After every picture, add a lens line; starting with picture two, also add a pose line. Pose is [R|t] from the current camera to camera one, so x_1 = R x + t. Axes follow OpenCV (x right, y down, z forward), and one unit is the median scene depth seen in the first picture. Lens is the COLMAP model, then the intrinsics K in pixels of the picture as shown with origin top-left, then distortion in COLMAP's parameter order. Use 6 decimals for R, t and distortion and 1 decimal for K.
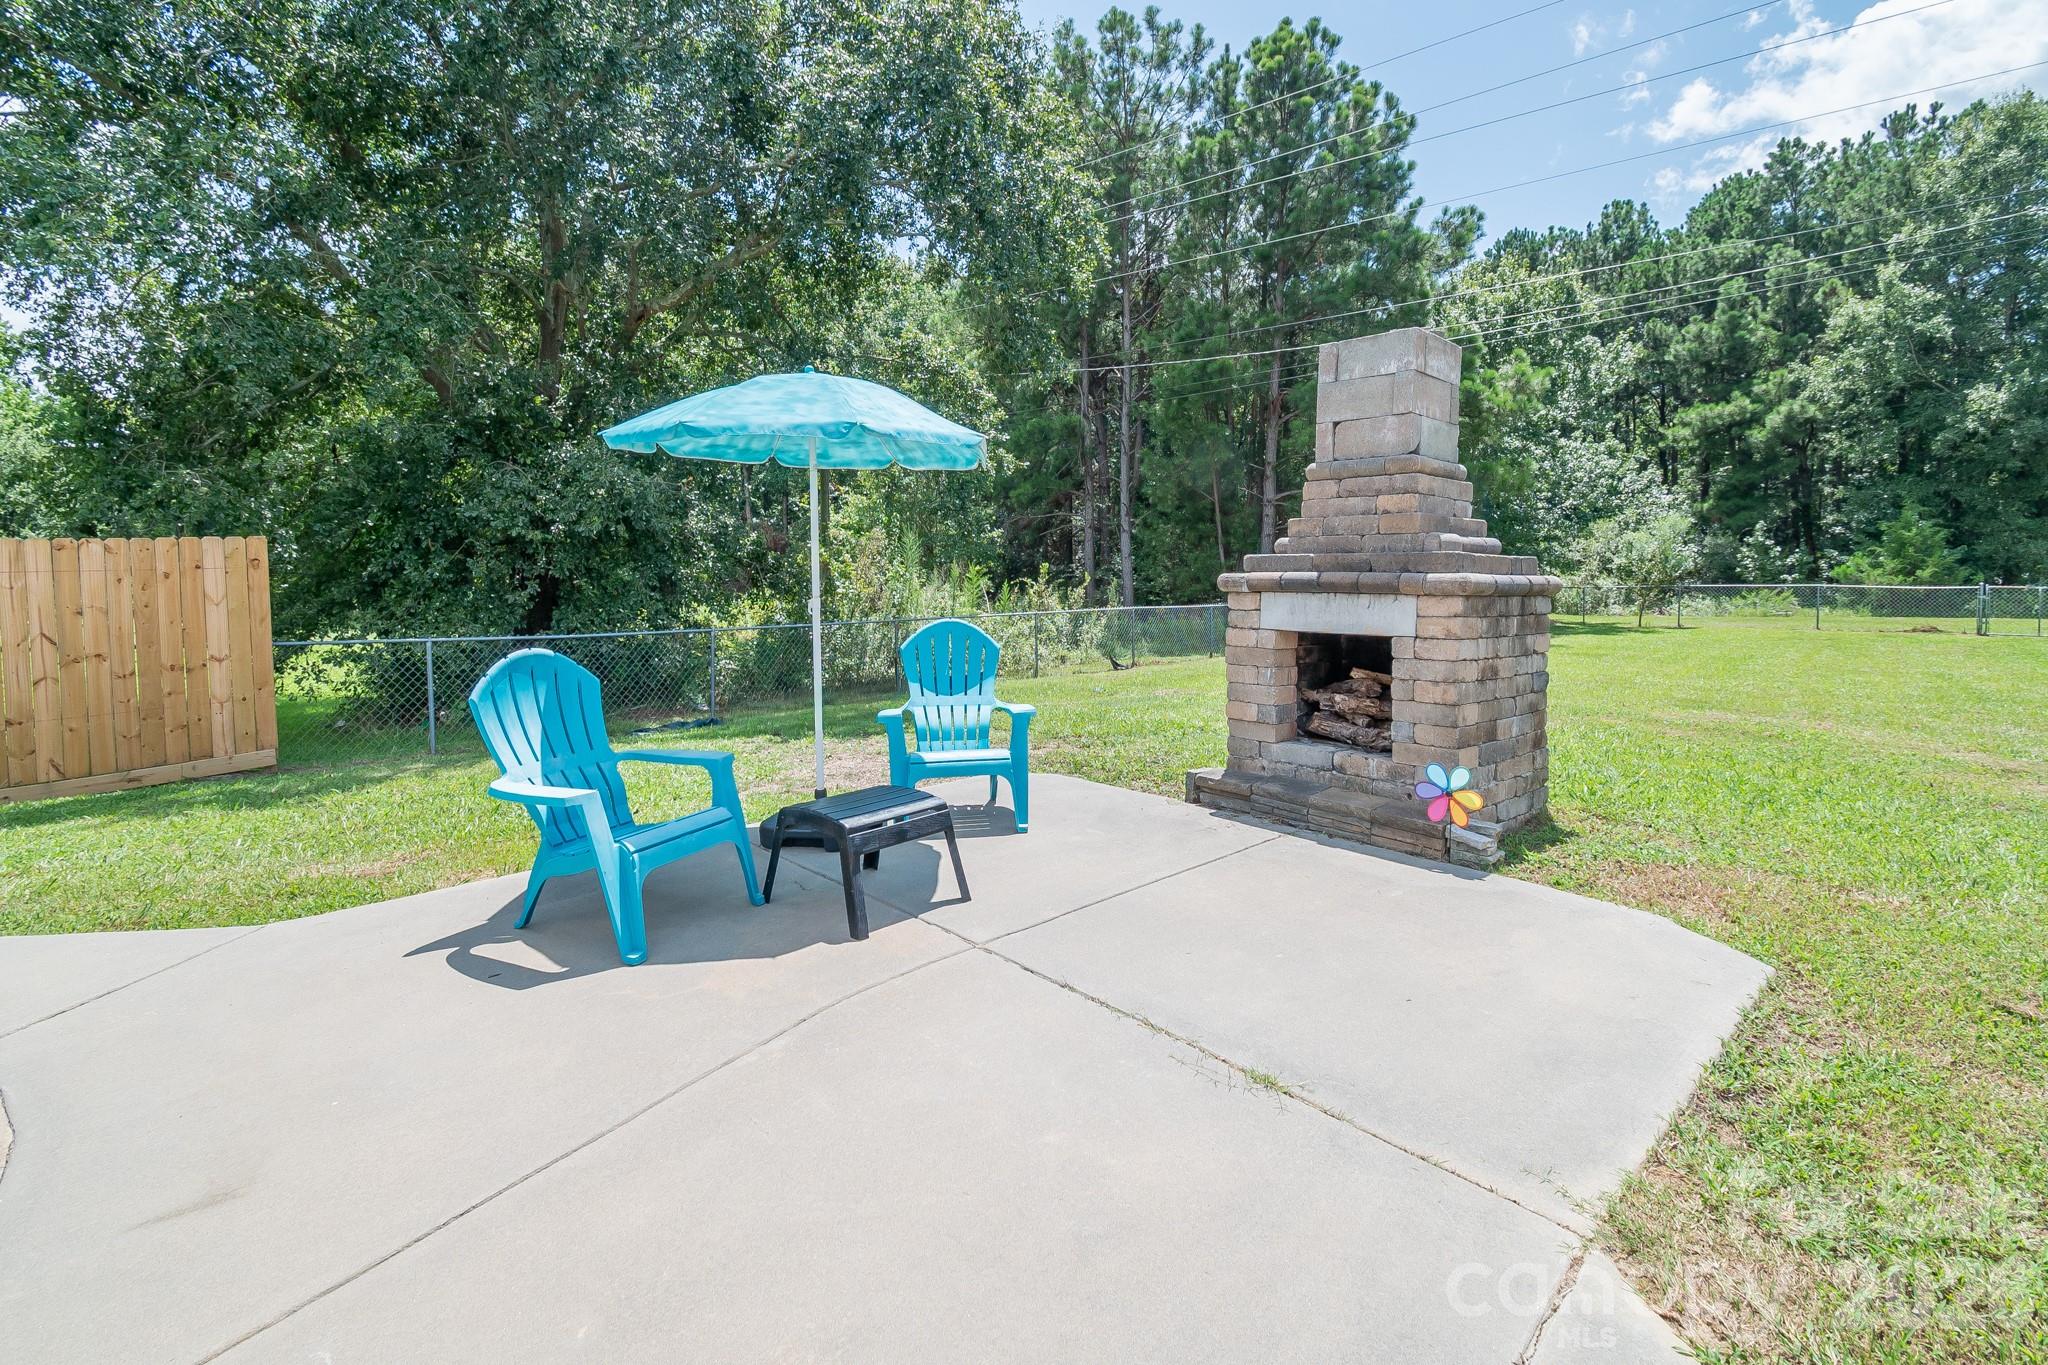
lens RADIAL K [[979.2, 0, 1004.0], [0, 979.2, 599.0], [0, 0, 1]] dist [0.009502, -0.003482]
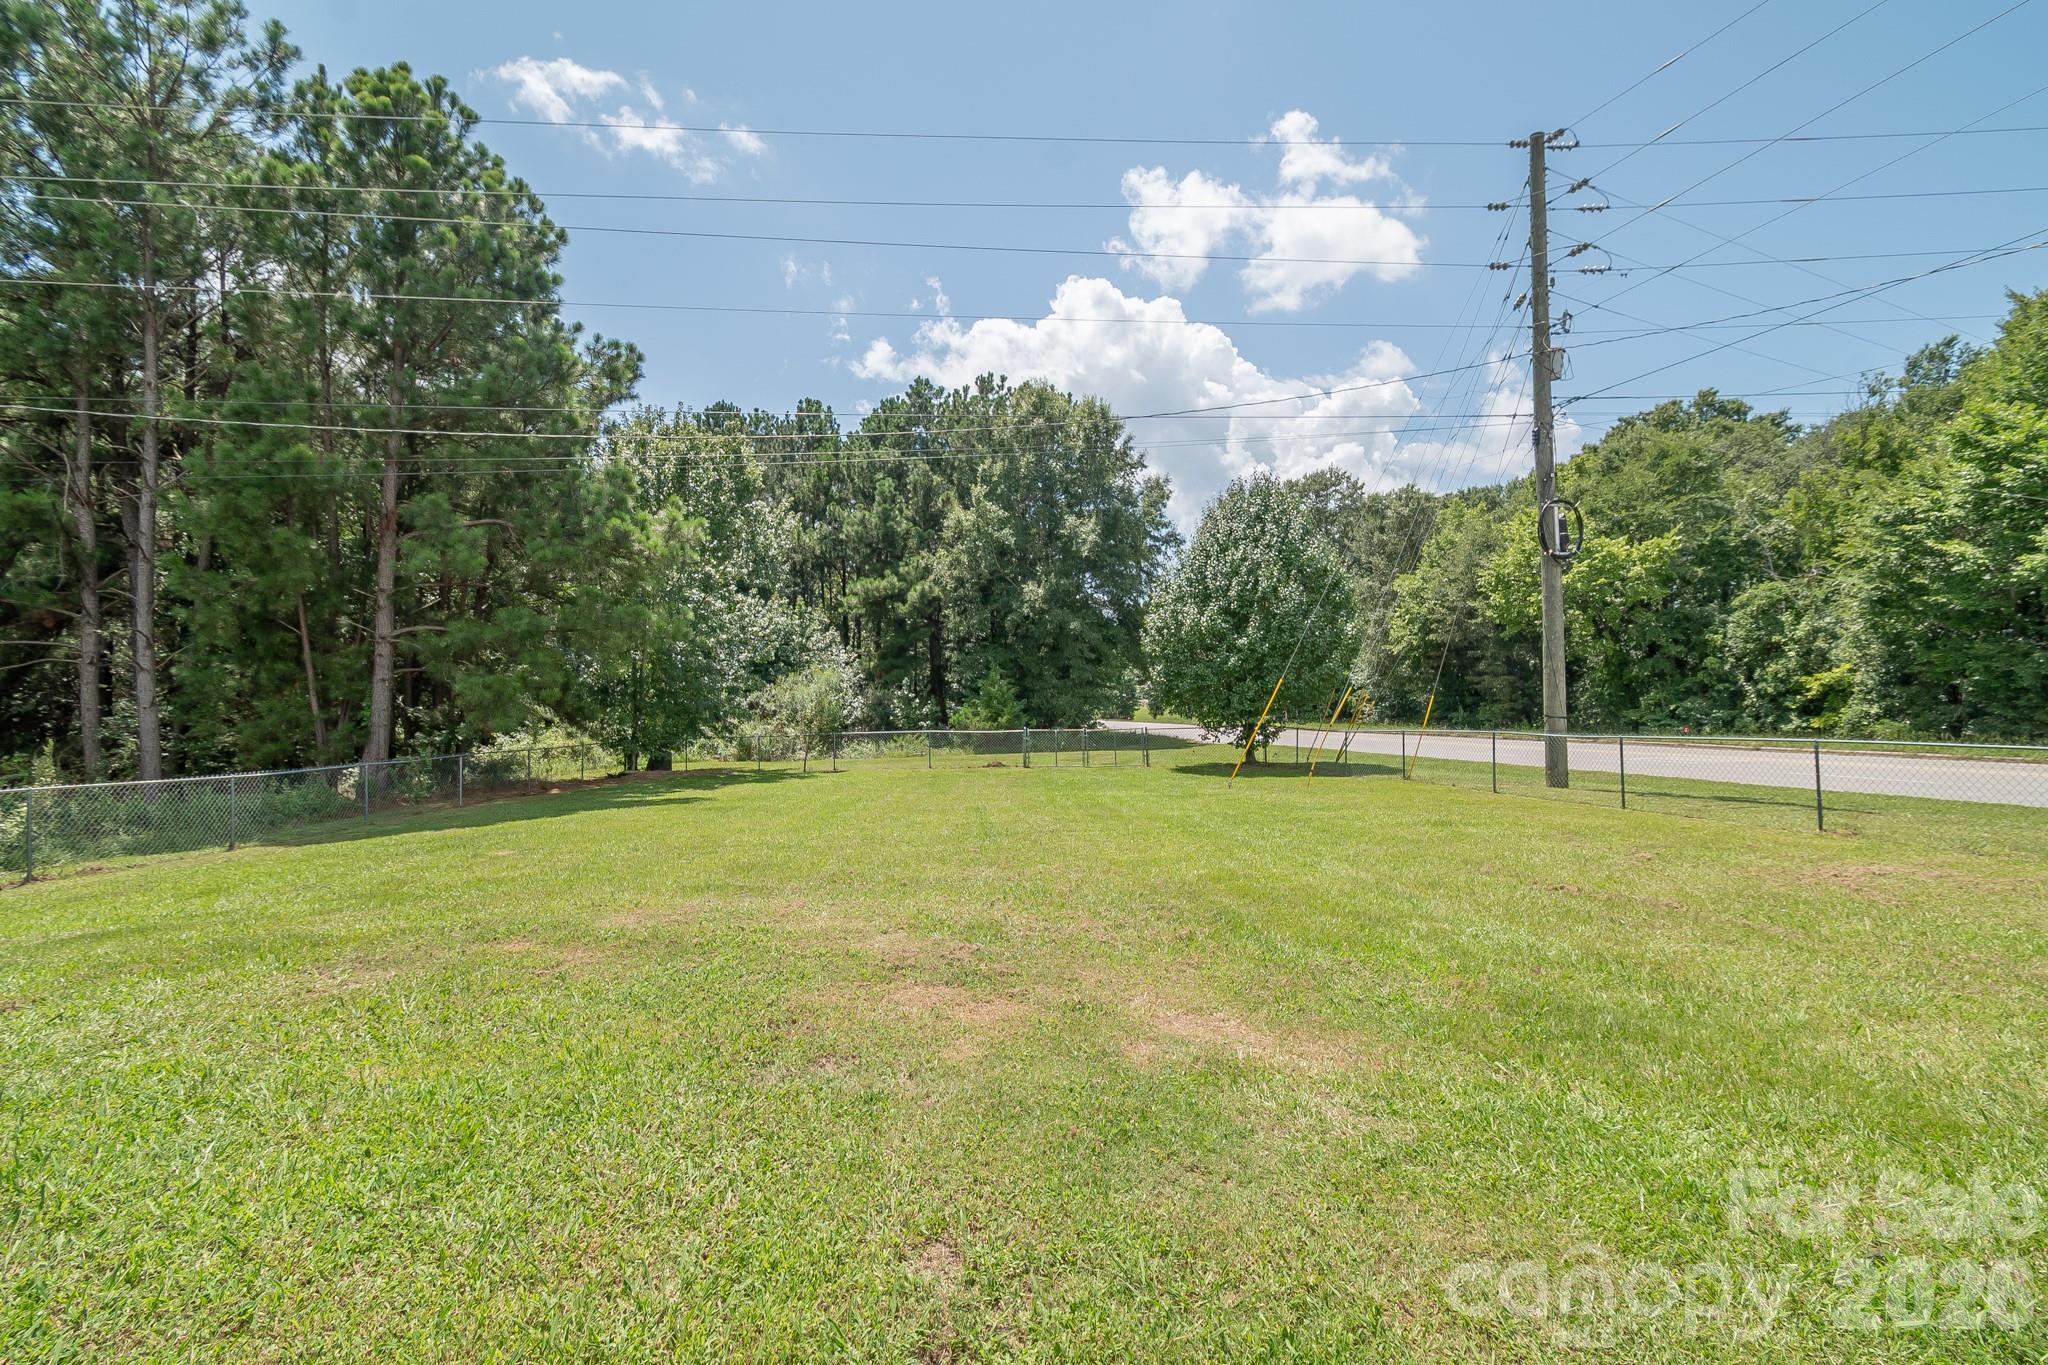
lens RADIAL K [[979.2, 0, 1089.0], [0, 979.2, 673.4], [0, 0, 1]] dist [0.009502, -0.003482]
pose [[0.678412, 0.024086, 0.734287, 0.076097], [0.033122, 0.997444, -0.063320, -0.001659], [-0.733935, 0.067278, 0.675880, 0.039155]]
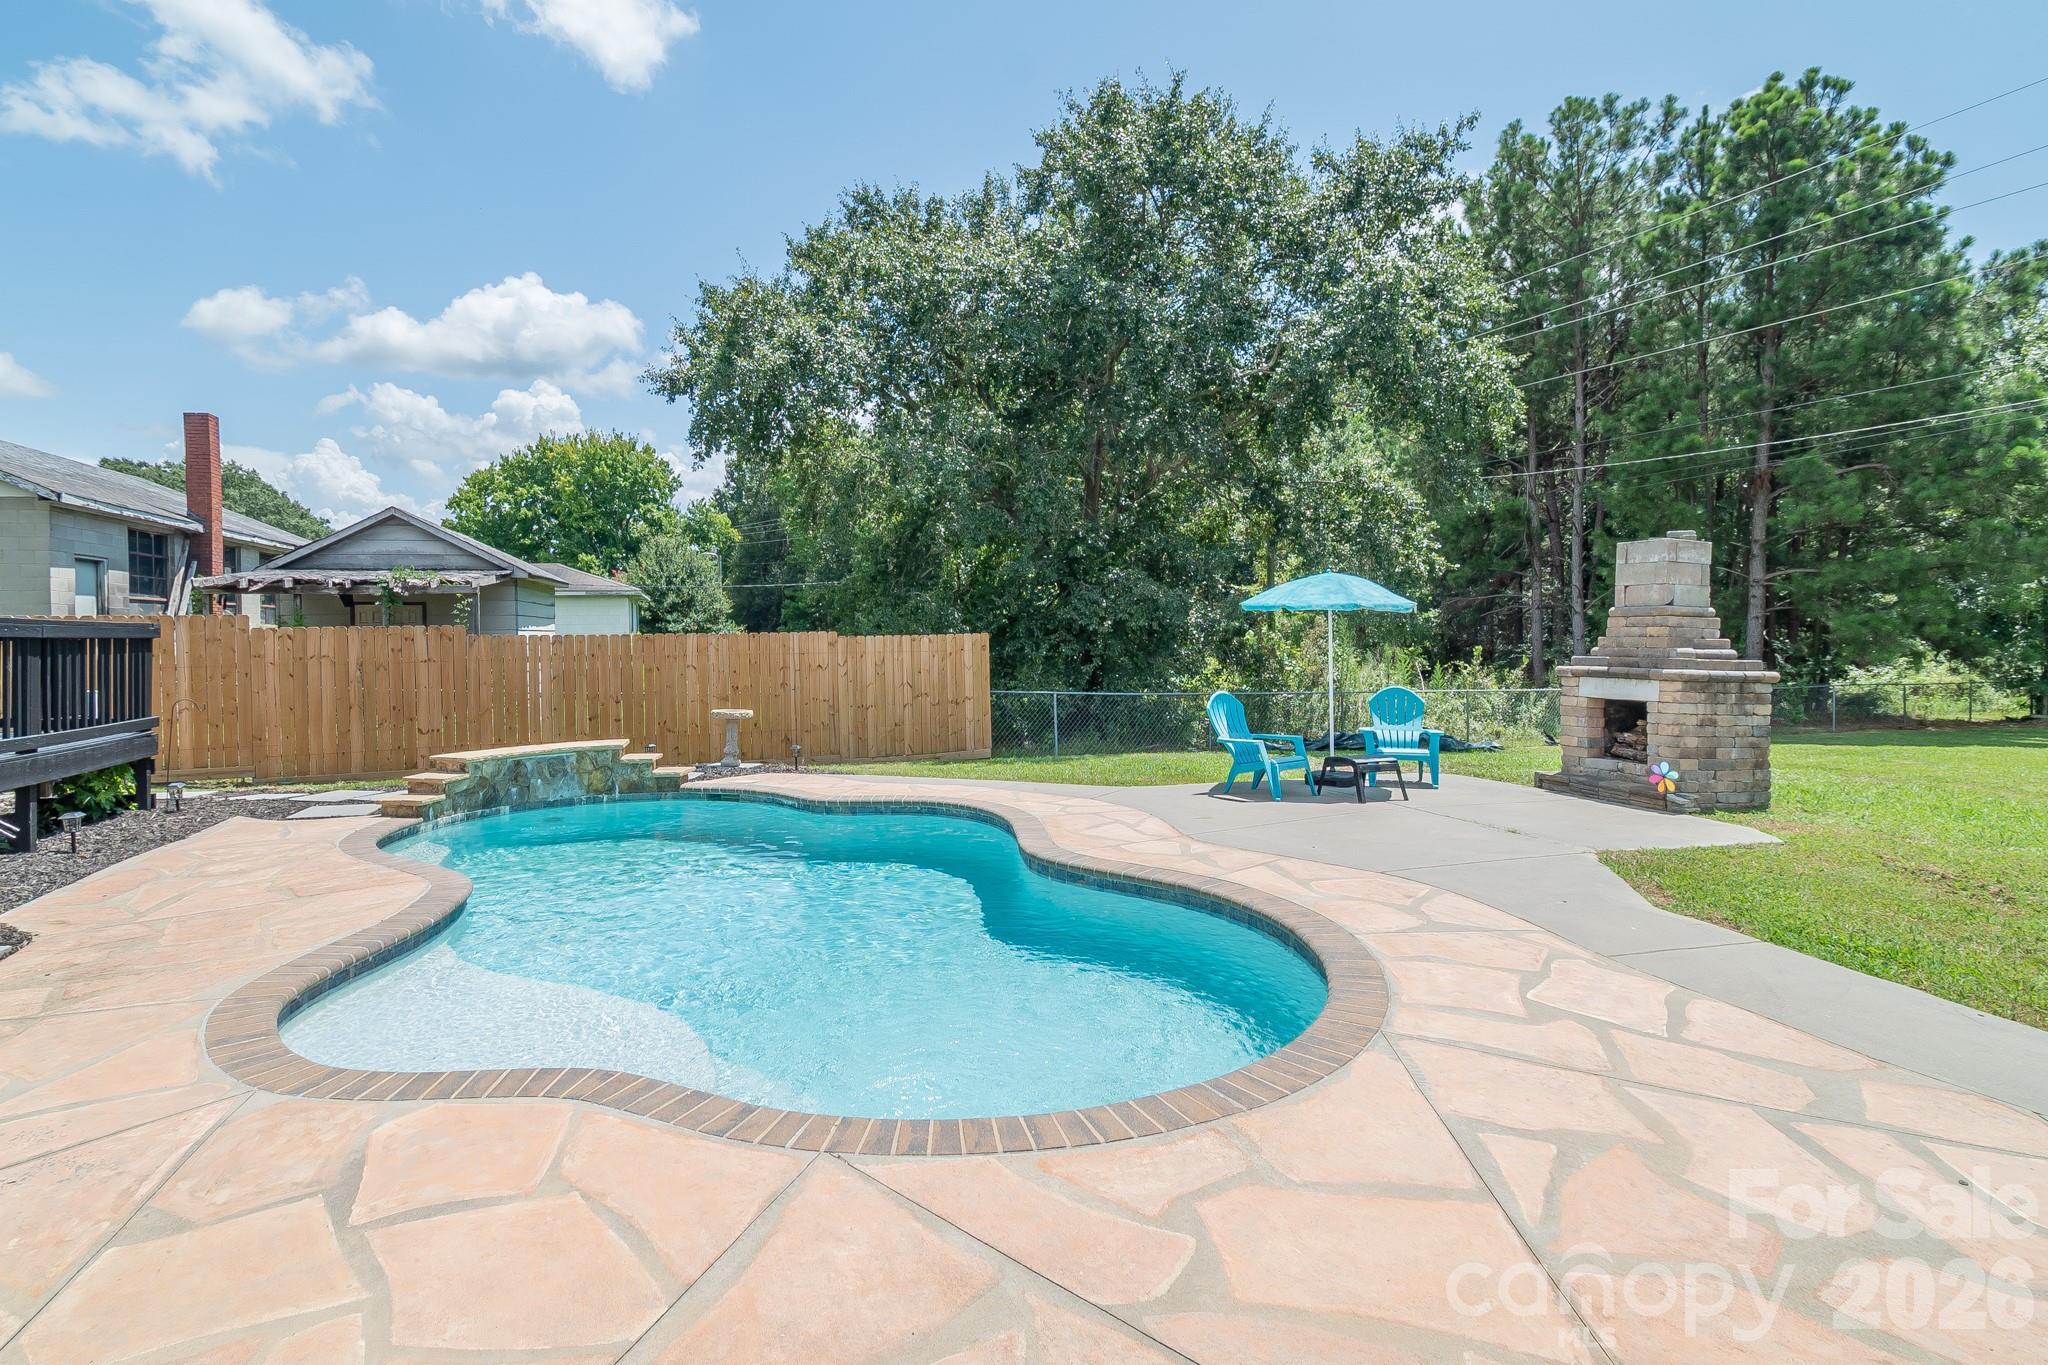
lens RADIAL K [[955.2, 0, 990.4], [0, 955.2, 643.1], [0, 0, 1]] dist [0.009960, -0.003874]
pose [[0.904205, 0.011506, -0.426944, 0.003212], [-0.025032, 0.999346, -0.026081, 0.000603], [0.426364, 0.034270, 0.903902, -0.137522]]
